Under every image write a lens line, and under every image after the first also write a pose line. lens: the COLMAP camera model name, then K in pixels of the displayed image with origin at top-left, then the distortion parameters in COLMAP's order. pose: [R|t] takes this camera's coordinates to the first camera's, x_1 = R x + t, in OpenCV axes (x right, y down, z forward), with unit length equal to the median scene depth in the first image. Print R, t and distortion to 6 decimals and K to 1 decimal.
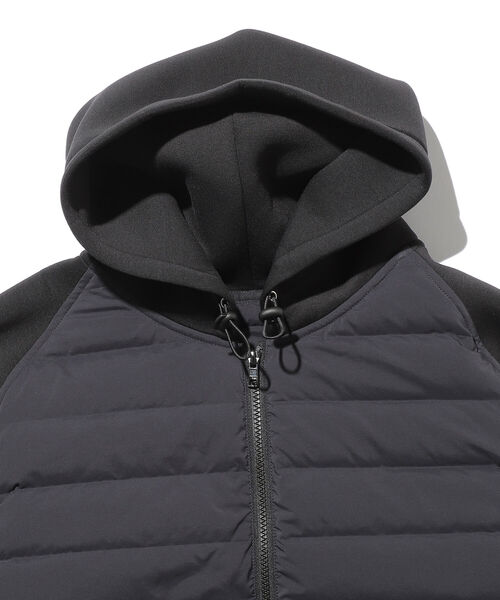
lens RADIAL K [[849.8, 0, 248.9], [0, 849.8, 299.9], [0, 0, 1]] dist [0.017062, 0.000000]
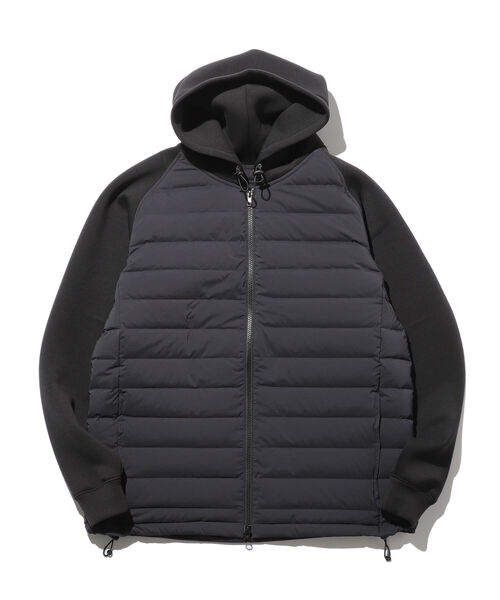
lens RADIAL K [[616.8, 0, 251.5], [0, 616.8, 300.2], [0, 0, 1]] dist [0.002050, 0.000000]
pose [[0.998787, 0.047136, -0.014224, 0.047354], [-0.046411, 0.997788, 0.047586, 0.281952], [0.016435, -0.046868, 0.998766, -0.696442]]
